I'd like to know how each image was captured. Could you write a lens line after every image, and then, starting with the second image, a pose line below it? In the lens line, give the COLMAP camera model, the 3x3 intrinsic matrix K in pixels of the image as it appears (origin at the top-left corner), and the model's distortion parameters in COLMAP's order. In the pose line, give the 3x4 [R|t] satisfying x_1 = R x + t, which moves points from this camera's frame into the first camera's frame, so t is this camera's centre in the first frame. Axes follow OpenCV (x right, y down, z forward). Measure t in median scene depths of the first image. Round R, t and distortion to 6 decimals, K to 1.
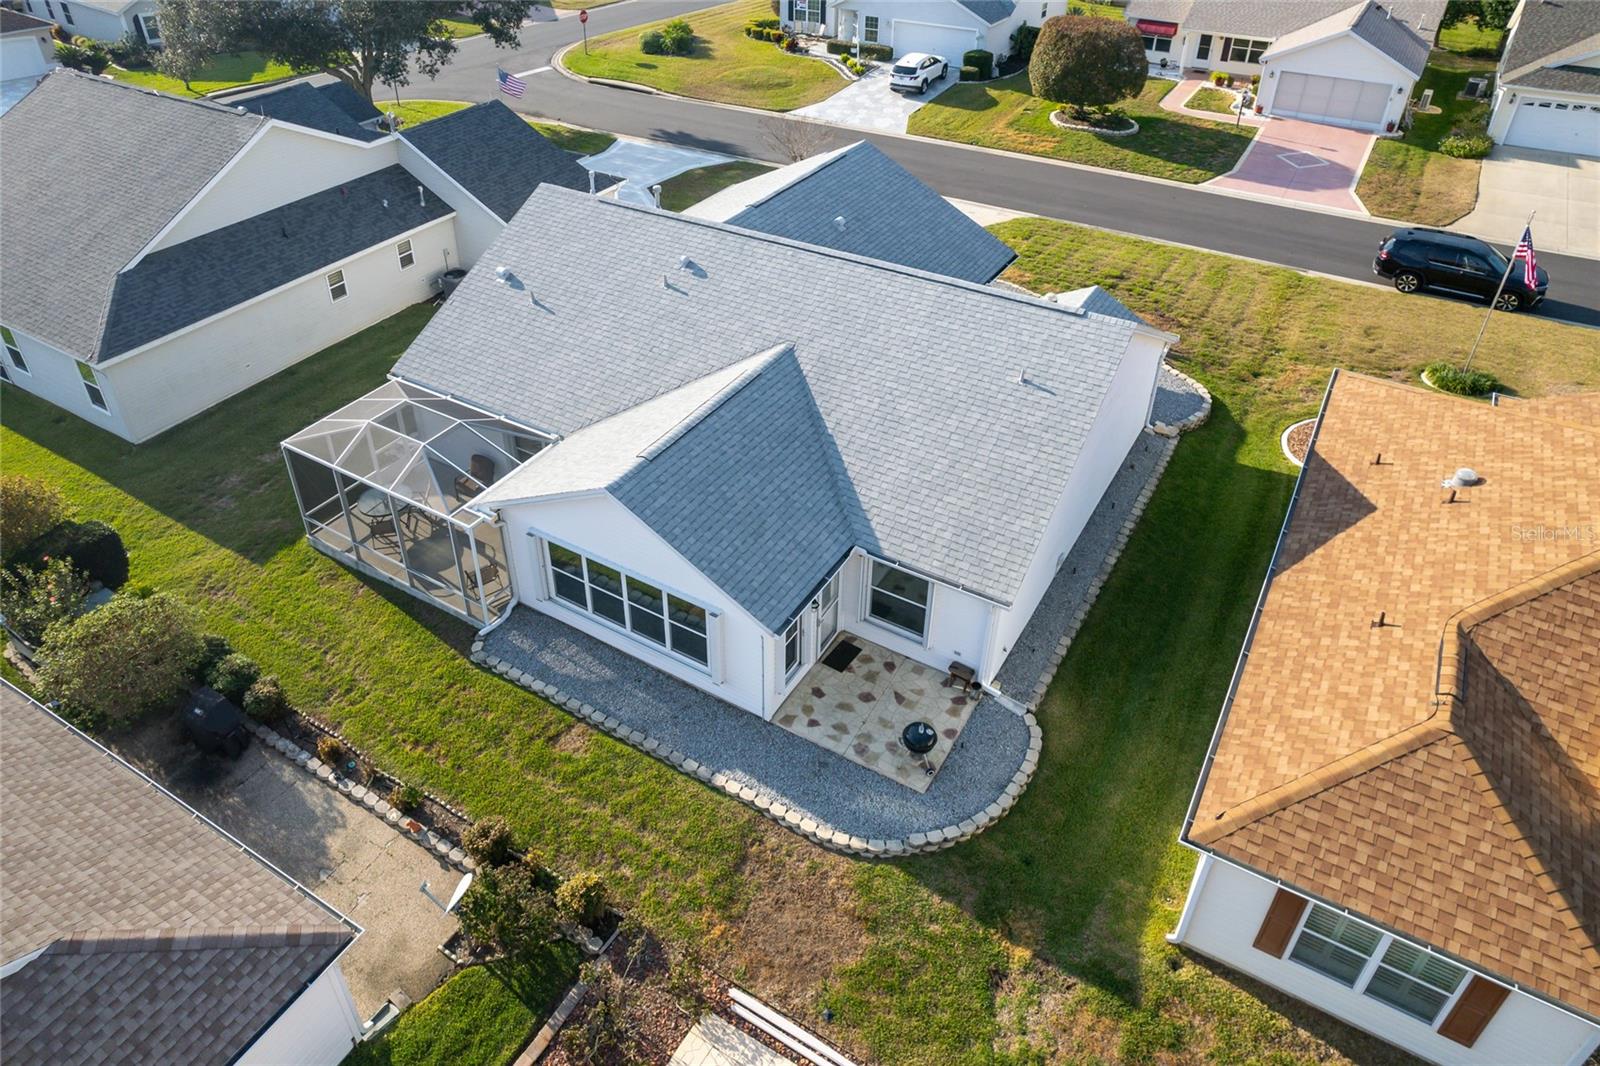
lens RADIAL K [[1039.5, 0, 746.1], [0, 1039.5, 482.3], [0, 0, 1]] dist [-0.069511, 0.049473]
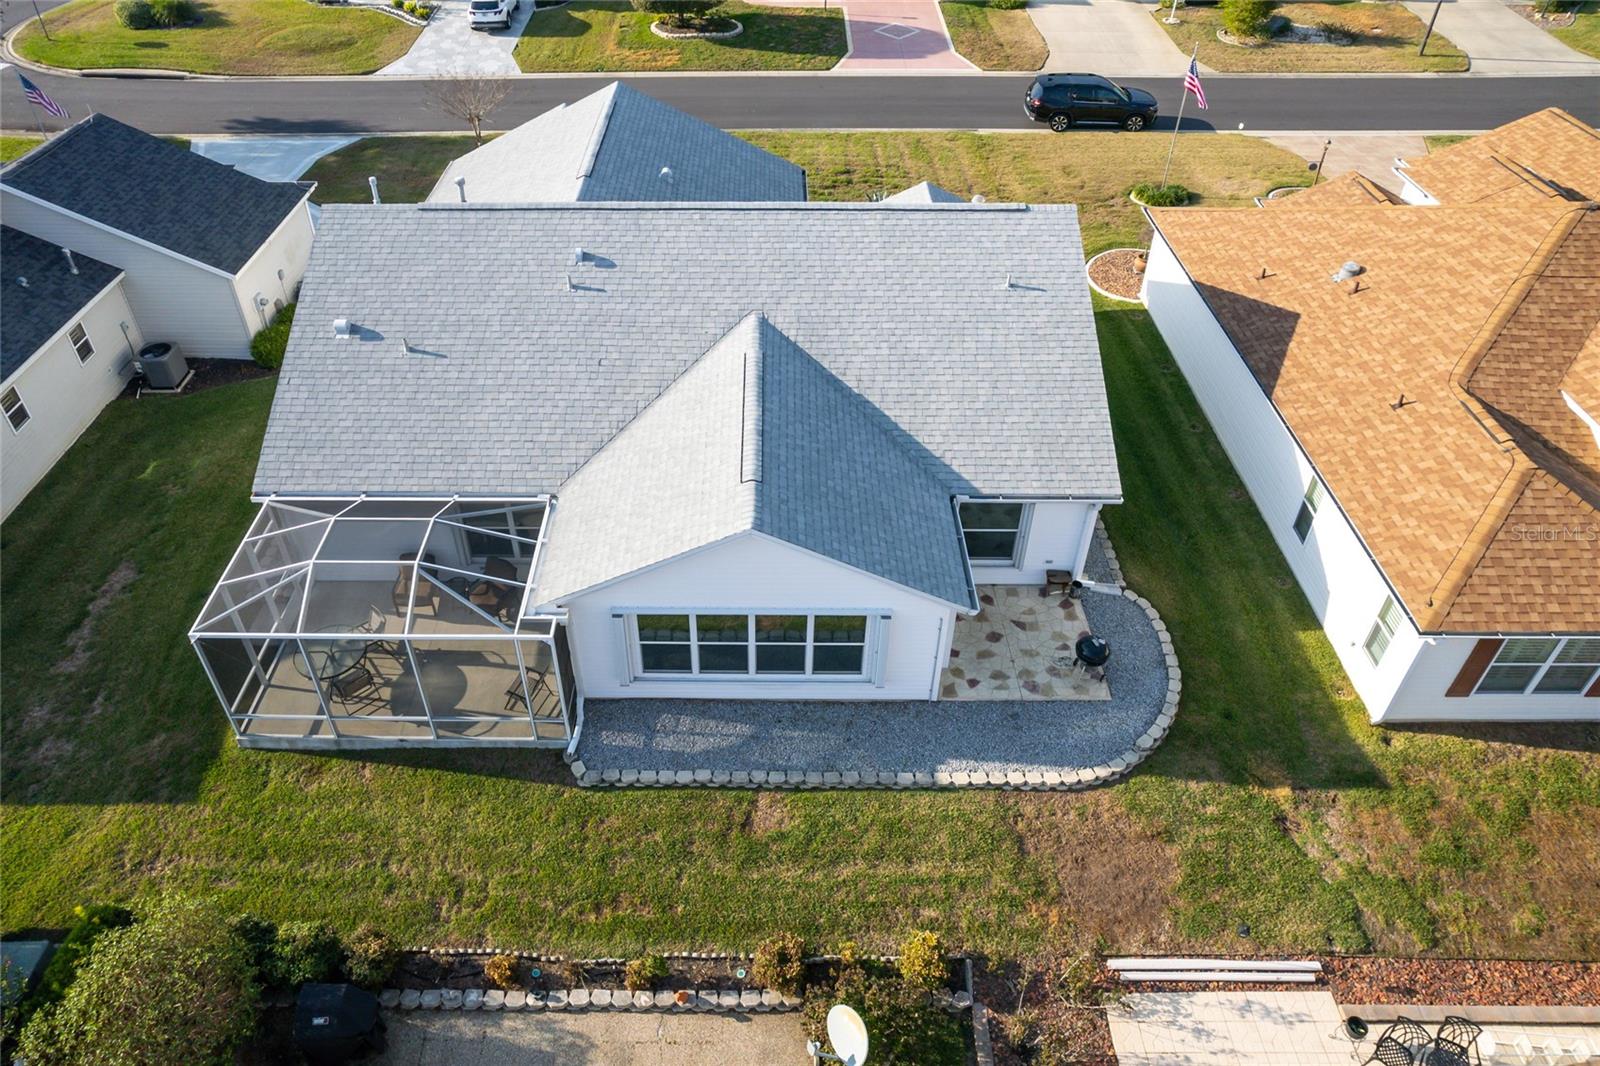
lens RADIAL K [[1039.5, 0, 746.1], [0, 1039.5, 482.3], [0, 0, 1]] dist [-0.069511, 0.049473]
pose [[0.848283, -0.330825, 0.413486, -0.444235], [0.302677, 0.943622, 0.134028, -0.135128], [-0.434514, 0.011459, 0.900592, 0.217160]]
